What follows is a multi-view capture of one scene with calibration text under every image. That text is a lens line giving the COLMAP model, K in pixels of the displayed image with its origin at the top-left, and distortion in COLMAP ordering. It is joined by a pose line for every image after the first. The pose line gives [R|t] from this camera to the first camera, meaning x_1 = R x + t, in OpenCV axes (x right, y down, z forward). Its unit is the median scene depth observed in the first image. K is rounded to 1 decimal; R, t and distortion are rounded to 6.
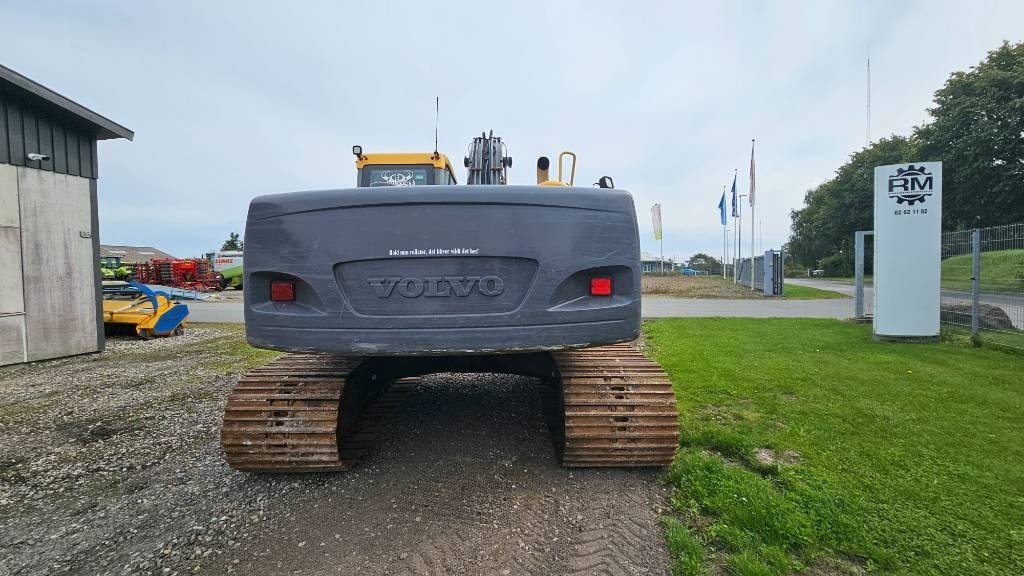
lens RADIAL K [[423.8, 0, 506.6], [0, 423.8, 285.8], [0, 0, 1]] dist [-0.000344, -0.000932]
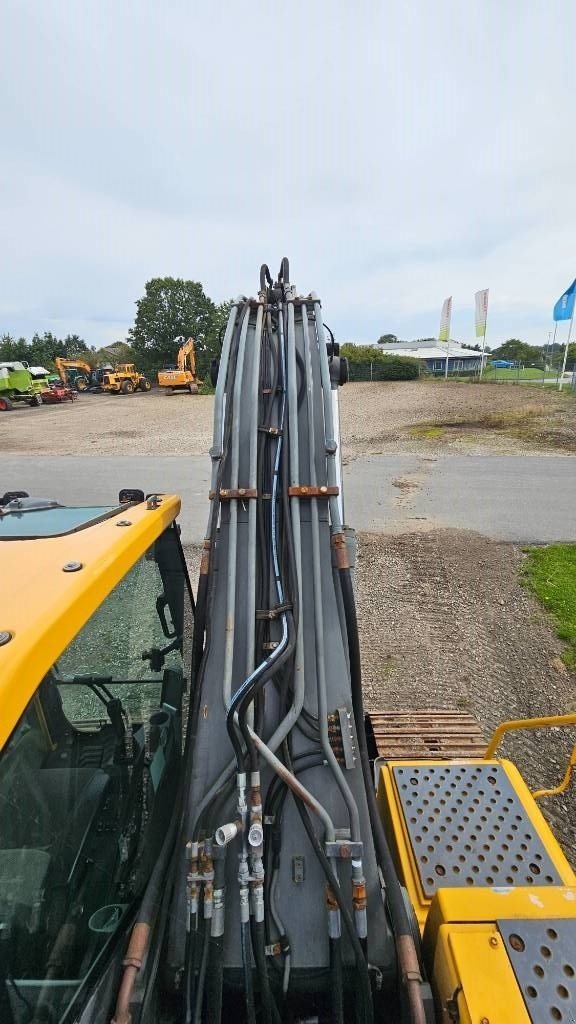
lens RADIAL K [[423.8, 0, 289.7], [0, 423.8, 506.3], [0, 0, 1]] dist [-0.000344, -0.000932]
pose [[0.999974, 0.002547, -0.006764, -0.034183], [-0.000291, 0.949291, 0.314400, -0.324747], [0.007222, -0.314390, 0.949267, 0.693980]]
